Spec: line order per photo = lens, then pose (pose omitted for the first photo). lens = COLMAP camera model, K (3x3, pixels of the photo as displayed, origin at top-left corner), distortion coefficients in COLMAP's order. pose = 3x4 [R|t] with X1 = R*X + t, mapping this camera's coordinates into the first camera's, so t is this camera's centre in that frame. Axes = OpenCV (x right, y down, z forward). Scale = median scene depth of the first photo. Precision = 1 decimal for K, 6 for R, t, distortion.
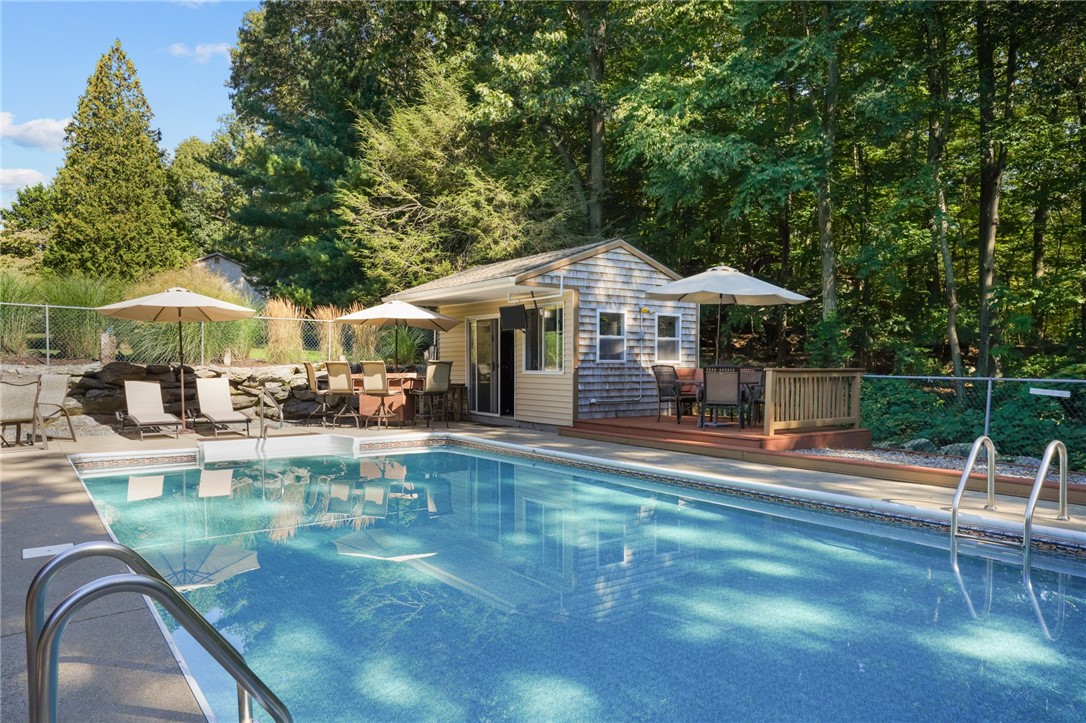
lens RADIAL K [[724.2, 0, 540.6], [0, 724.2, 375.9], [0, 0, 1]] dist [-0.131362, 0.107022]
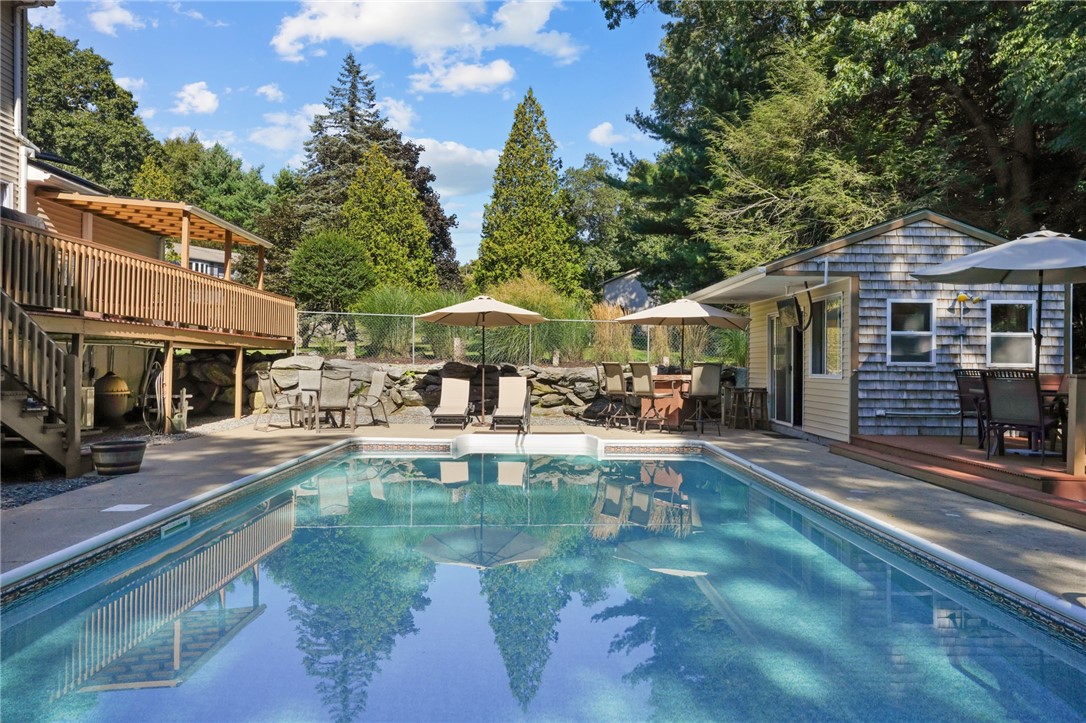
lens RADIAL K [[707.5, 0, 542.4], [0, 707.5, 339.2], [0, 0, 1]] dist [-0.052196, -0.002605]
pose [[0.814754, -0.013446, -0.579650, 0.202553], [-0.019147, 0.998562, -0.050076, -0.001034], [0.579490, 0.051898, 0.813325, 0.134461]]
